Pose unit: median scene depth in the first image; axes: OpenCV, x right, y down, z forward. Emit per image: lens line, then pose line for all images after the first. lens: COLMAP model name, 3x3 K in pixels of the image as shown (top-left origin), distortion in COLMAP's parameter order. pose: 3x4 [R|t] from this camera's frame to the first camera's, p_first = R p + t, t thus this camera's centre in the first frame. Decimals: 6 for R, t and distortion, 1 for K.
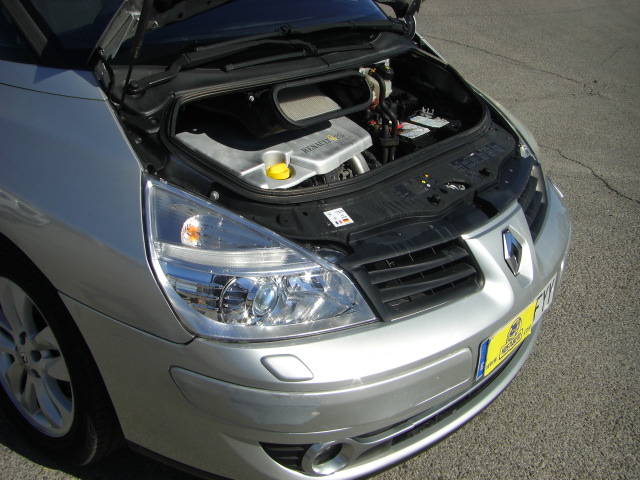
lens RADIAL K [[716.9, 0, 317.6], [0, 716.9, 211.2], [0, 0, 1]] dist [-0.207265, 0.189150]
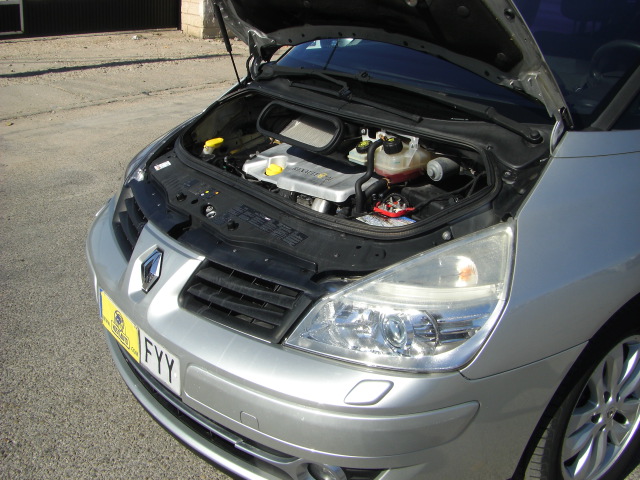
lens RADIAL K [[716.9, 0, 317.6], [0, 716.9, 211.2], [0, 0, 1]] dist [-0.207265, 0.189150]
pose [[-0.226602, 0.260842, -0.938410, 1.206950], [-0.423123, 0.841444, 0.336063, -0.481453], [0.877279, 0.473216, -0.080305, 1.289133]]
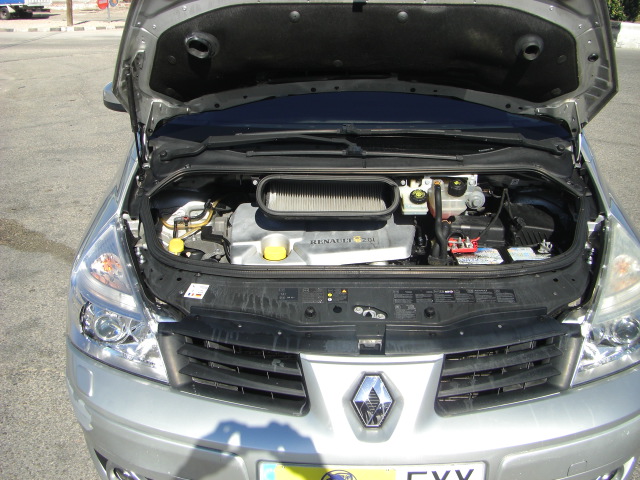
lens RADIAL K [[716.9, 0, 317.6], [0, 716.9, 211.2], [0, 0, 1]] dist [-0.207265, 0.189150]
pose [[0.608388, 0.193569, -0.769672, 0.879656], [-0.281108, 0.959486, 0.019104, -0.167123], [0.742188, 0.204739, 0.638153, 0.354619]]
